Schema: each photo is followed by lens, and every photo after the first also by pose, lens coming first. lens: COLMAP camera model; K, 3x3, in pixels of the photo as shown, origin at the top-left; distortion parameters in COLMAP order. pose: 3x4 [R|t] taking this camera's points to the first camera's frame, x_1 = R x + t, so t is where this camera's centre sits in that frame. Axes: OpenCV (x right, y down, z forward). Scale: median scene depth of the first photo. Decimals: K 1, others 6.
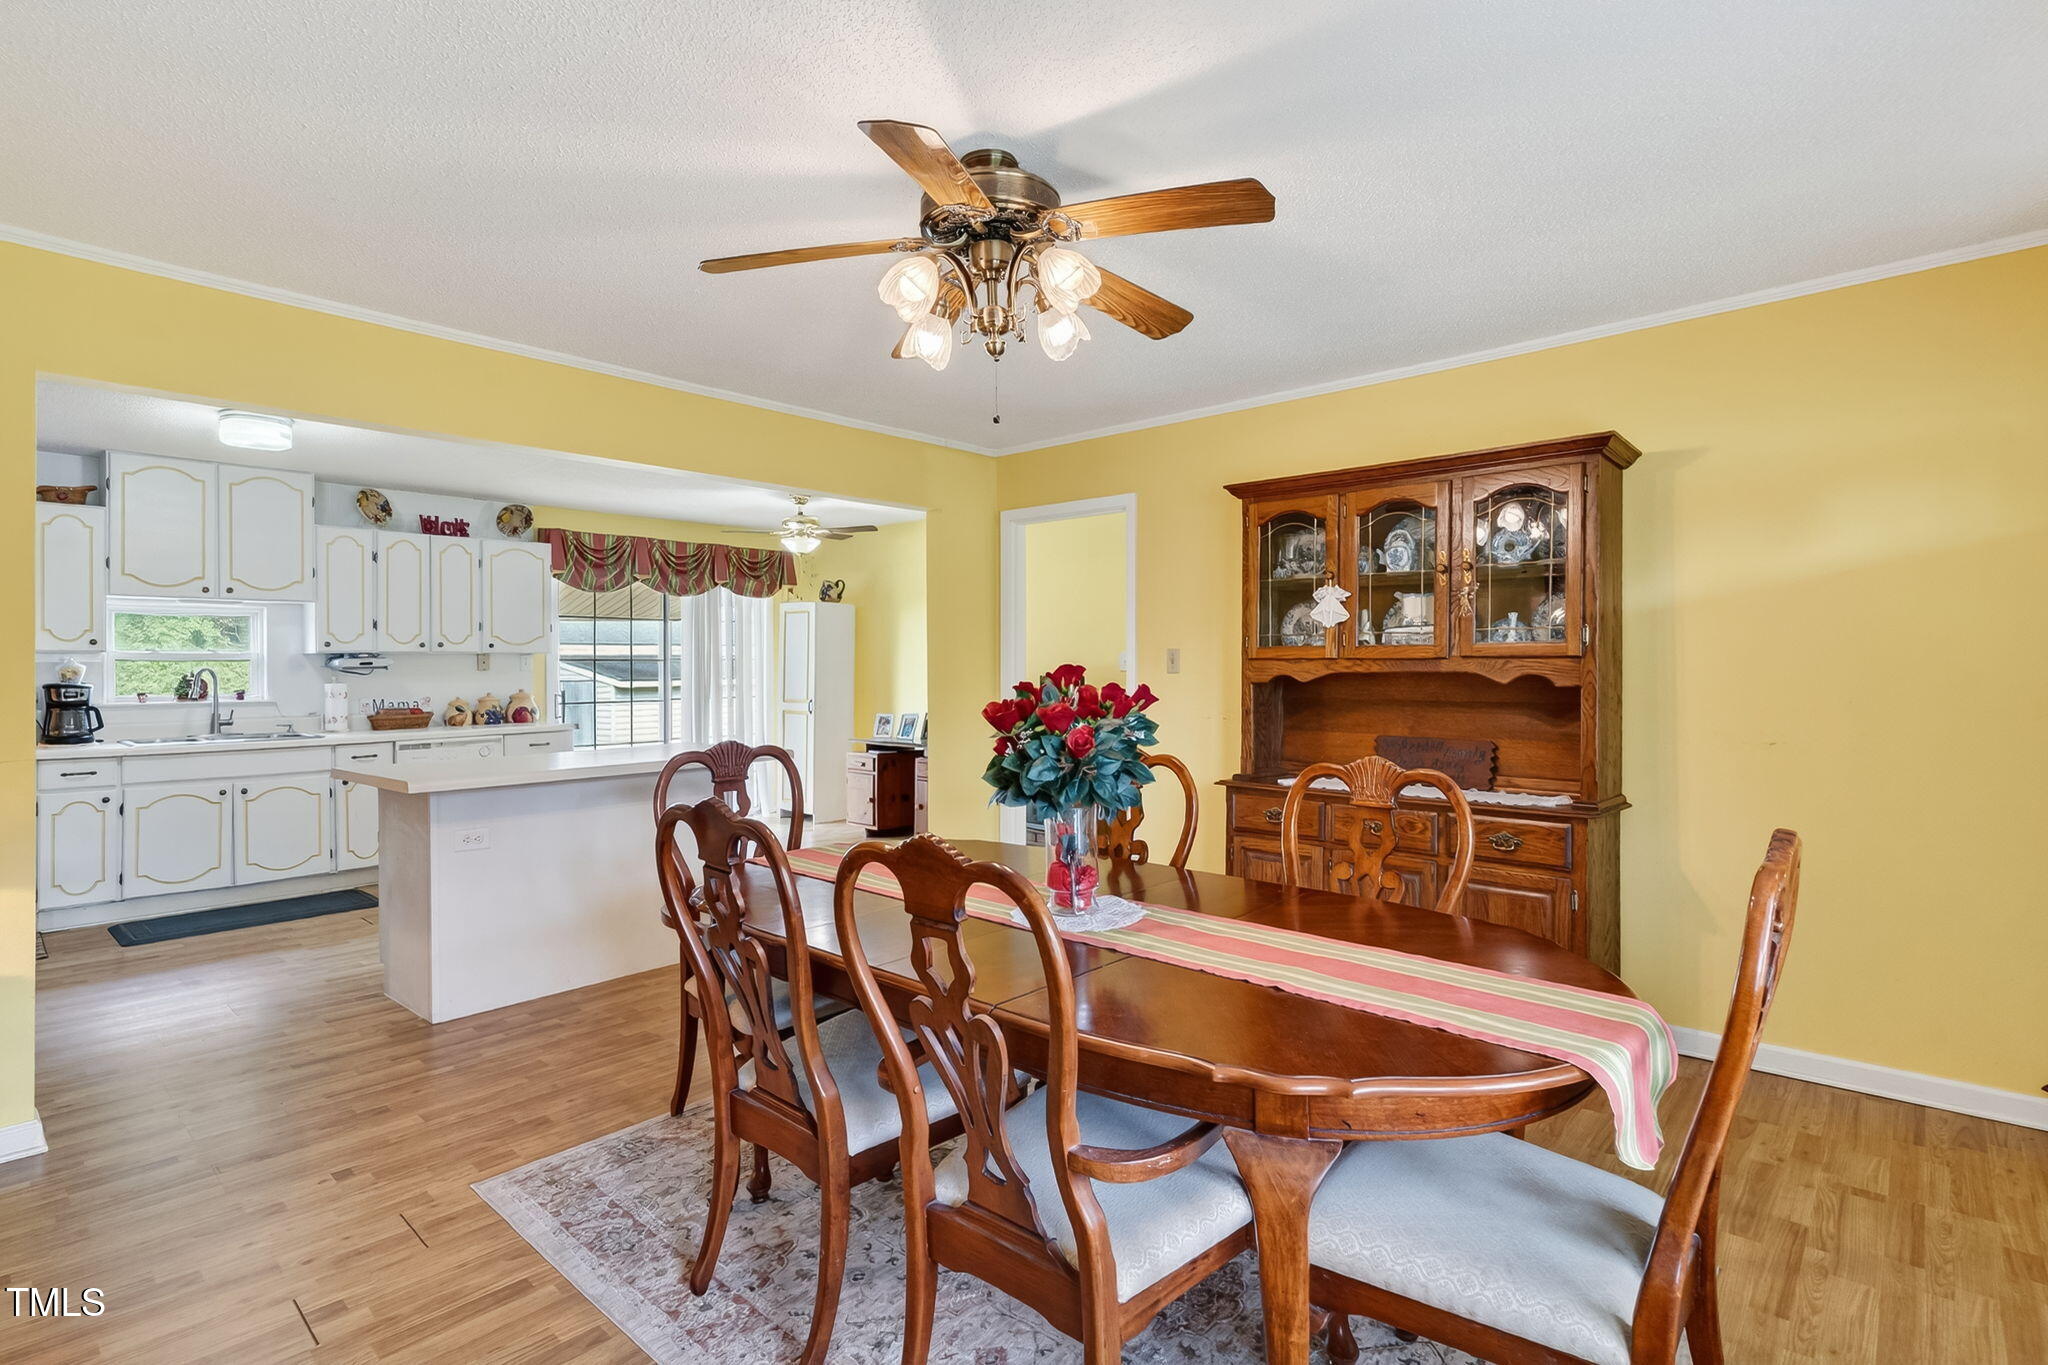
lens RADIAL K [[995.9, 0, 1015.8], [0, 995.9, 658.4], [0, 0, 1]] dist [0.002508, -0.000496]
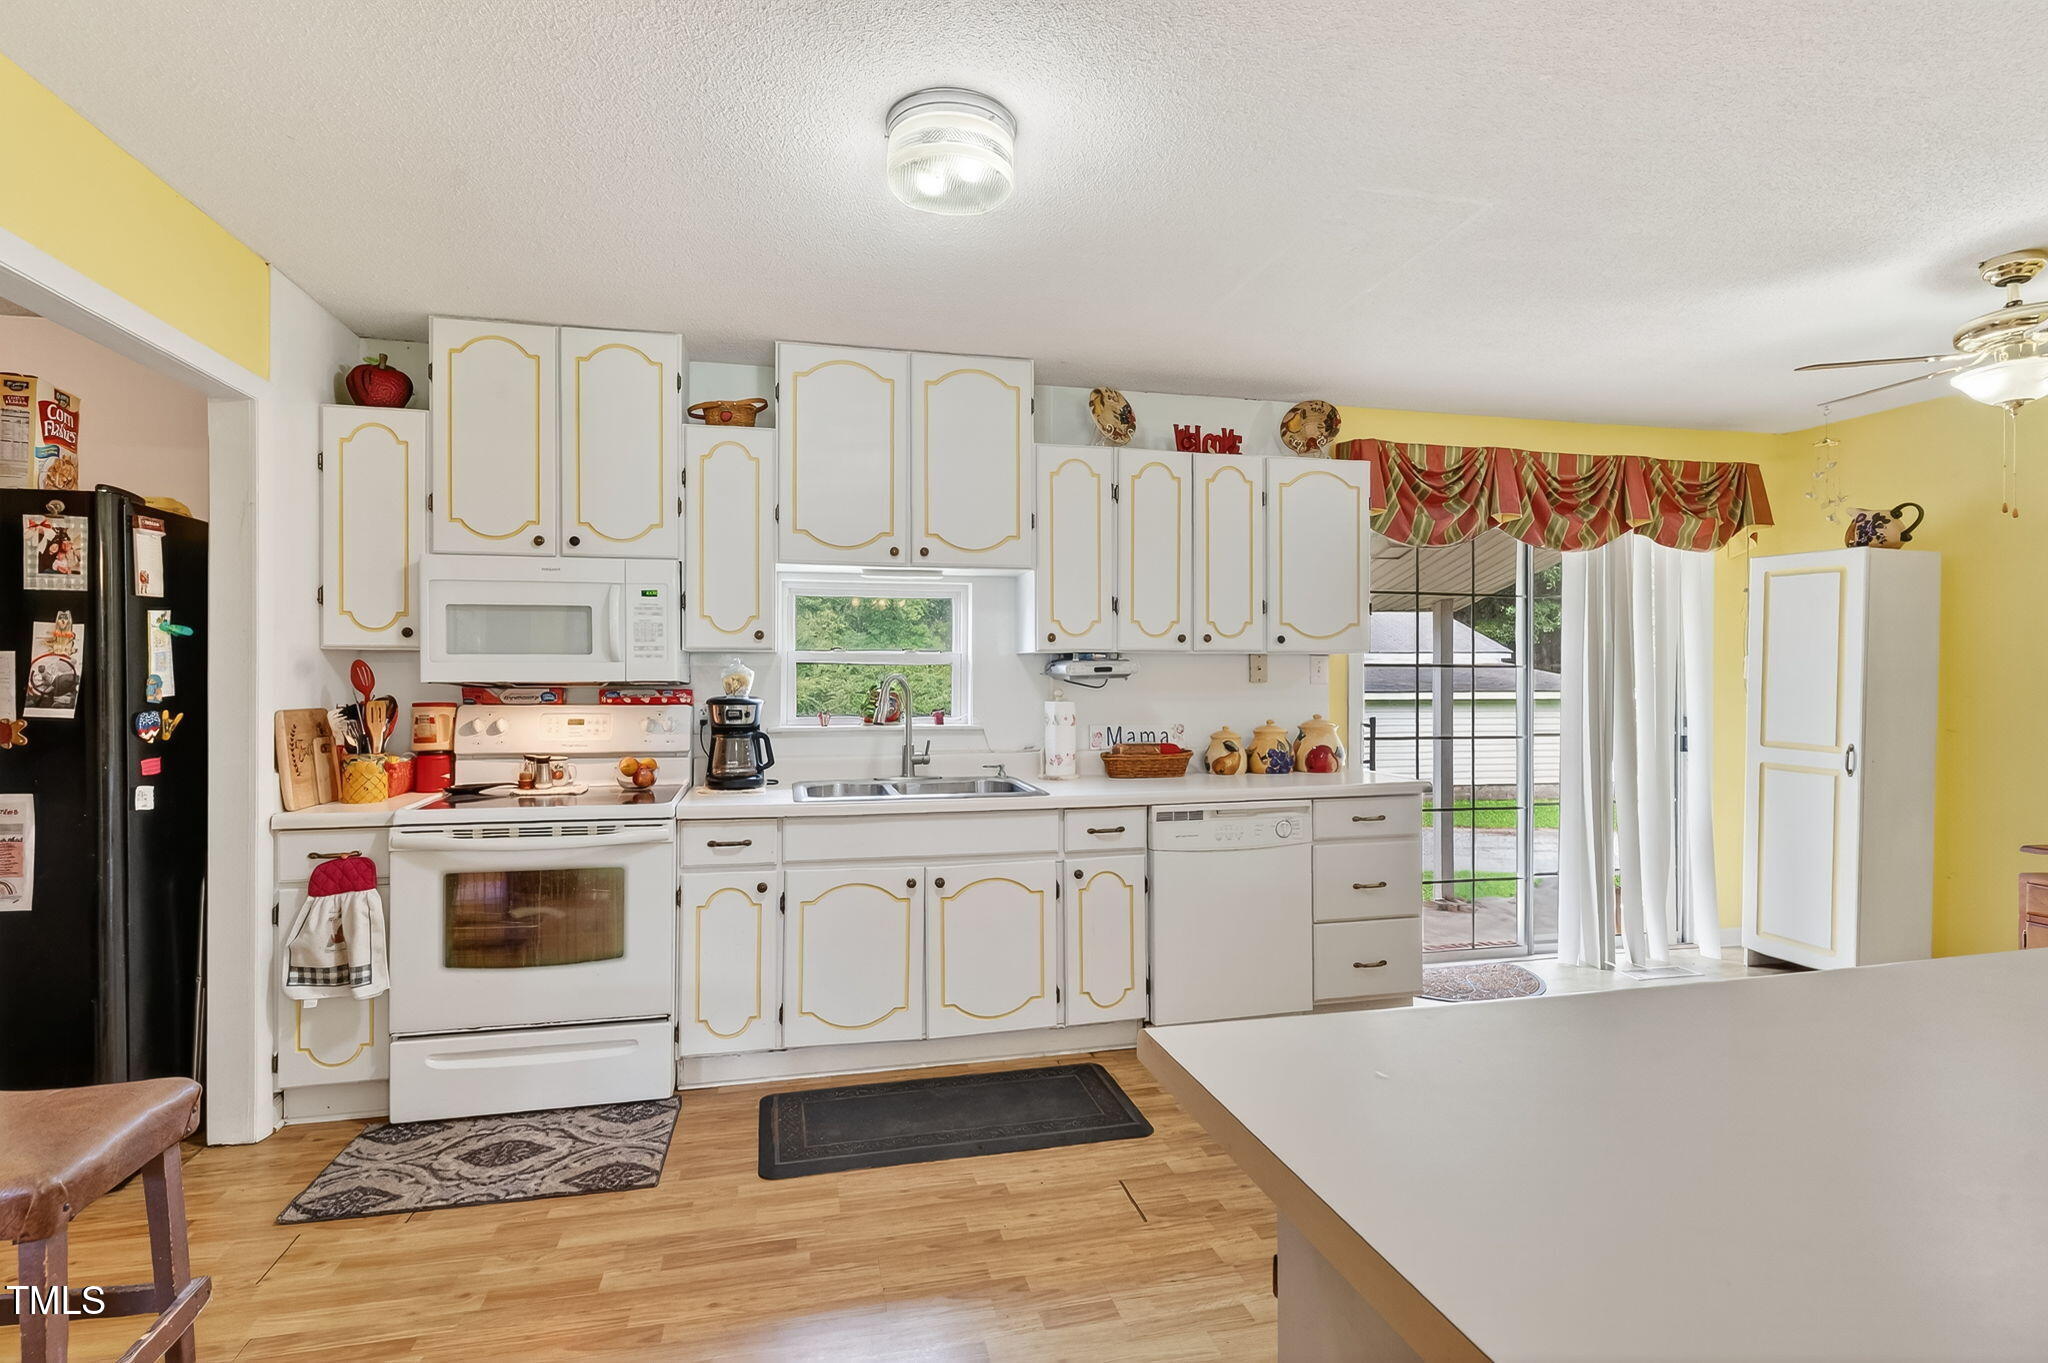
lens RADIAL K [[995.9, 0, 1019.7], [0, 995.9, 672.3], [0, 0, 1]] dist [0.002508, -0.000496]
pose [[0.822942, 0.004555, -0.568108, -0.342238], [-0.001937, 0.999985, 0.005213, 0.003714], [0.568123, -0.003190, 0.822938, 0.463740]]
